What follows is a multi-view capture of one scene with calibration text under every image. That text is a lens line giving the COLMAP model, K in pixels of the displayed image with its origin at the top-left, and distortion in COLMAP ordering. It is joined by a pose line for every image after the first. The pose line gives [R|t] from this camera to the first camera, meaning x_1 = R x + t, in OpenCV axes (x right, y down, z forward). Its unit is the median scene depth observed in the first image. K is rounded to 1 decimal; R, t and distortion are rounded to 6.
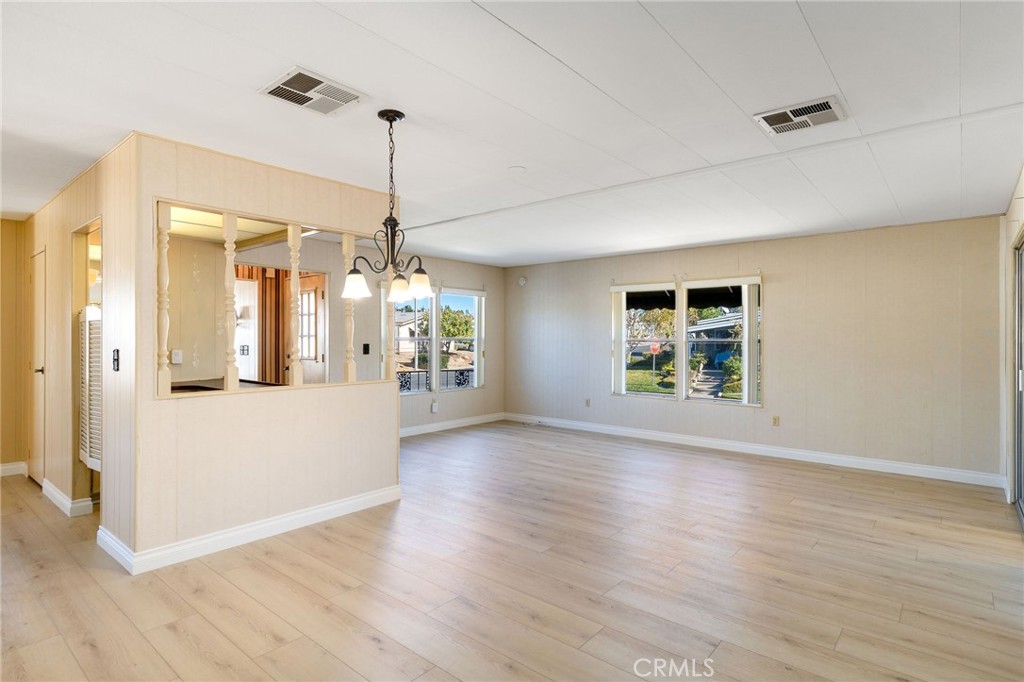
lens RADIAL K [[522.9, 0, 519.9], [0, 522.9, 340.2], [0, 0, 1]] dist [0.002029, -0.002499]
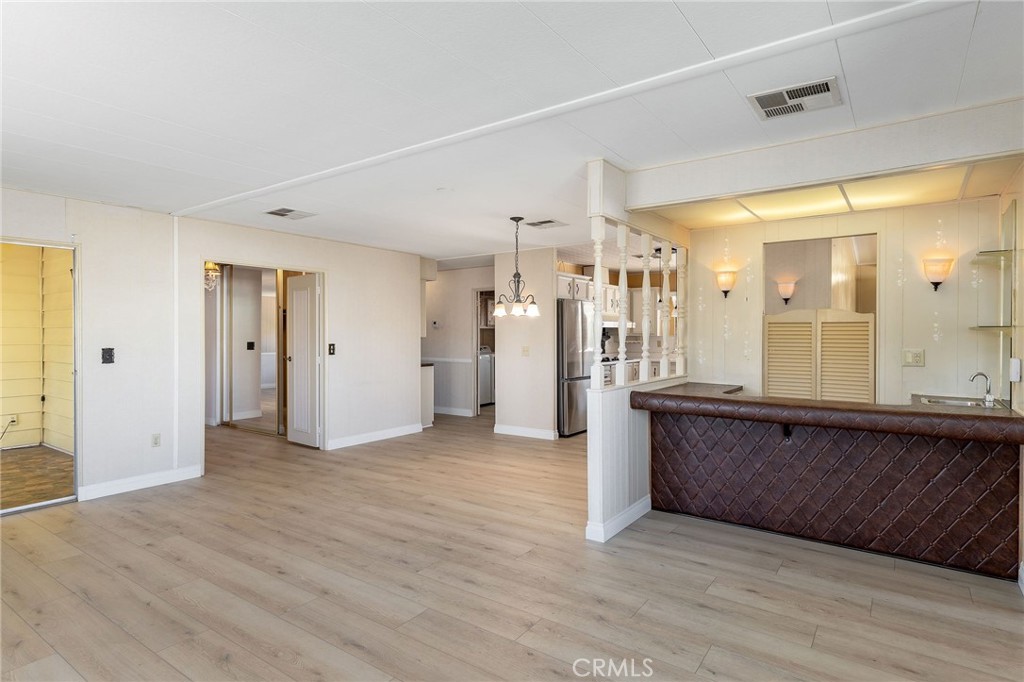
lens RADIAL K [[555.3, 0, 504.8], [0, 555.3, 338.0], [0, 0, 1]] dist [0.014673, -0.002663]
pose [[-0.998578, 0.000012, -0.053307, -0.070746], [-0.000571, 0.999940, 0.010937, -0.015215], [0.053304, 0.010952, -0.998518, 2.223046]]
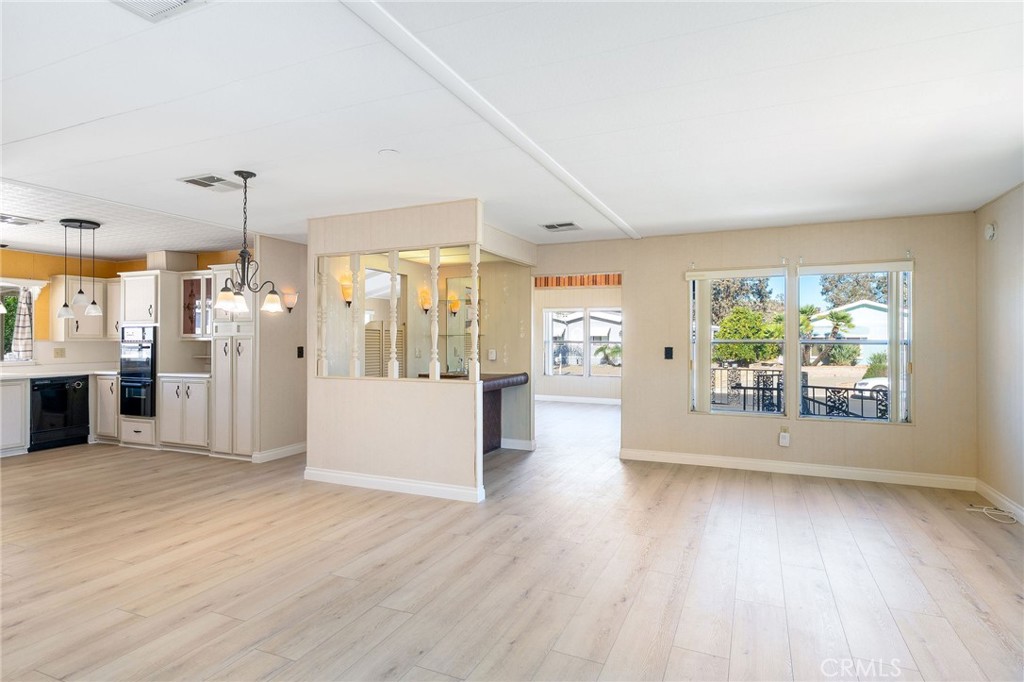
lens RADIAL K [[555.3, 0, 518.8], [0, 555.3, 340.4], [0, 0, 1]] dist [0.014673, -0.002663]
pose [[0.272712, -0.001229, -0.962095, 0.970542], [-0.003512, 0.999991, -0.002273, -0.001880], [0.962089, 0.003998, 0.272705, 0.950677]]
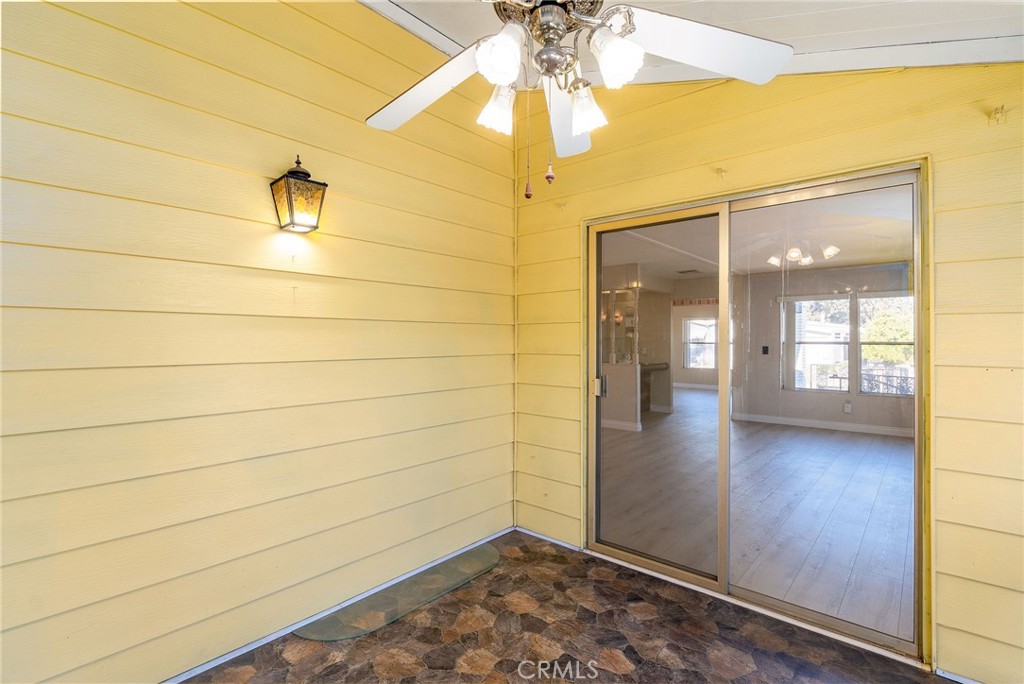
lens RADIAL K [[480.5, 0, 510.6], [0, 480.5, 337.7], [0, 0, 1]] dist [-0.012872, 0.000439]
pose [[-0.033449, -0.009876, -0.999392, 1.725239], [-0.005566, 0.999938, -0.009695, 0.001604], [0.999425, 0.005238, -0.033502, 0.747304]]
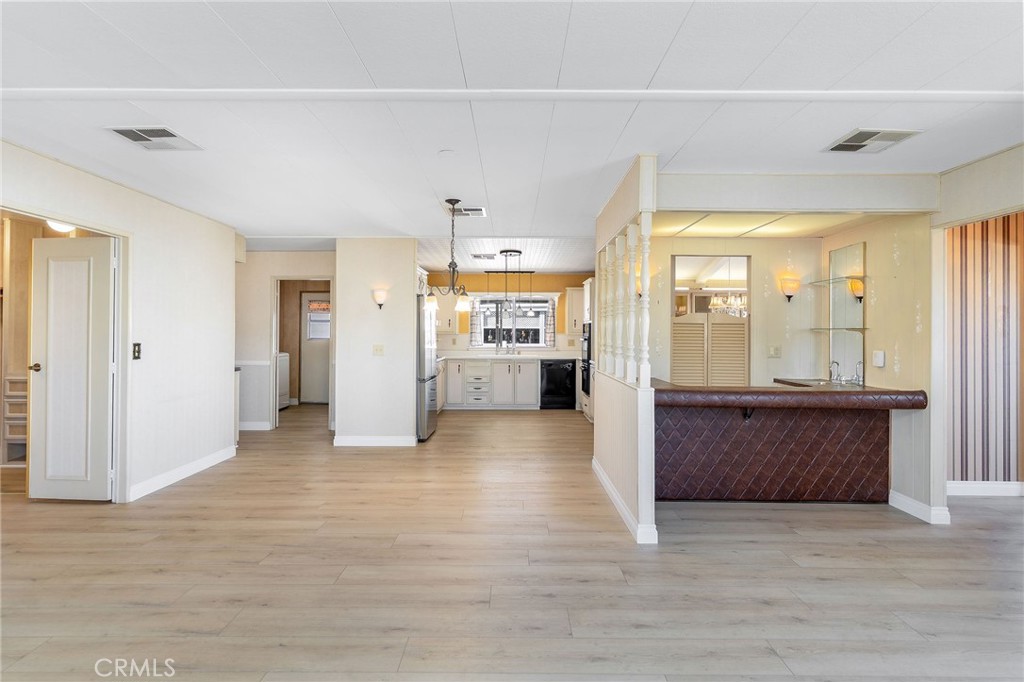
lens RADIAL K [[522.9, 0, 508.9], [0, 522.9, 329.9], [0, 0, 1]] dist [0.002029, -0.002499]
pose [[-0.778463, -0.009399, -0.627621, 0.491789], [-0.009321, 0.999951, -0.003414, -0.008955], [0.627622, 0.003193, -0.778512, 1.789602]]
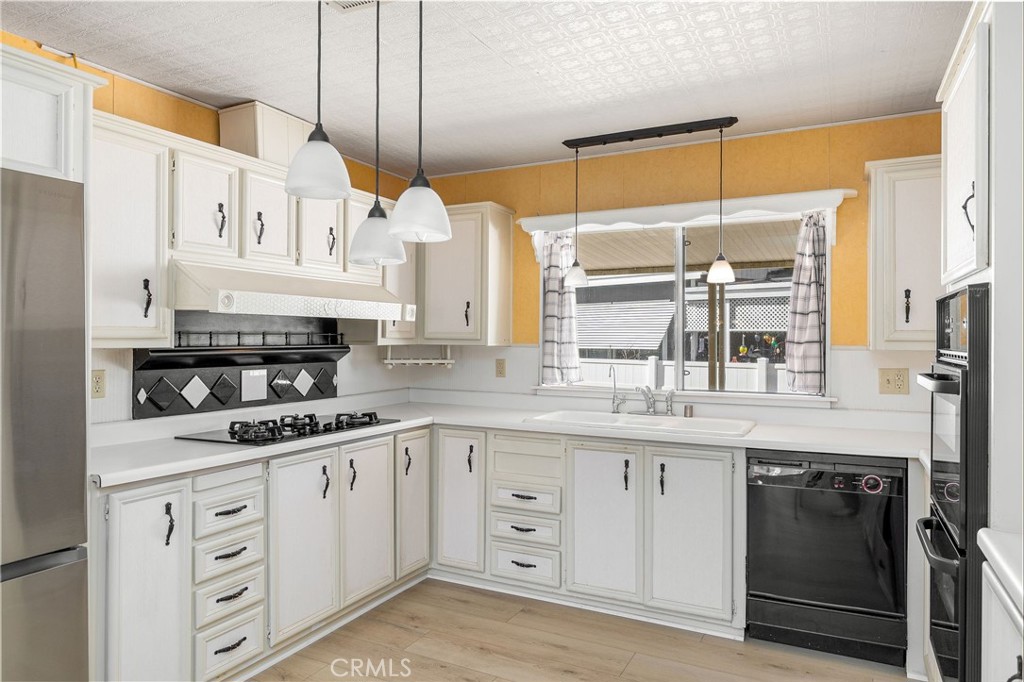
lens RADIAL K [[654.1, 0, 511.9], [0, 654.1, 342.3], [0, 0, 1]] dist [-0.000076, 0.000934]
pose [[-0.977911, -0.005522, -0.208950, -0.758293], [-0.007746, 0.999922, 0.009827, -0.011757], [0.208879, 0.011229, -0.977877, 0.650743]]
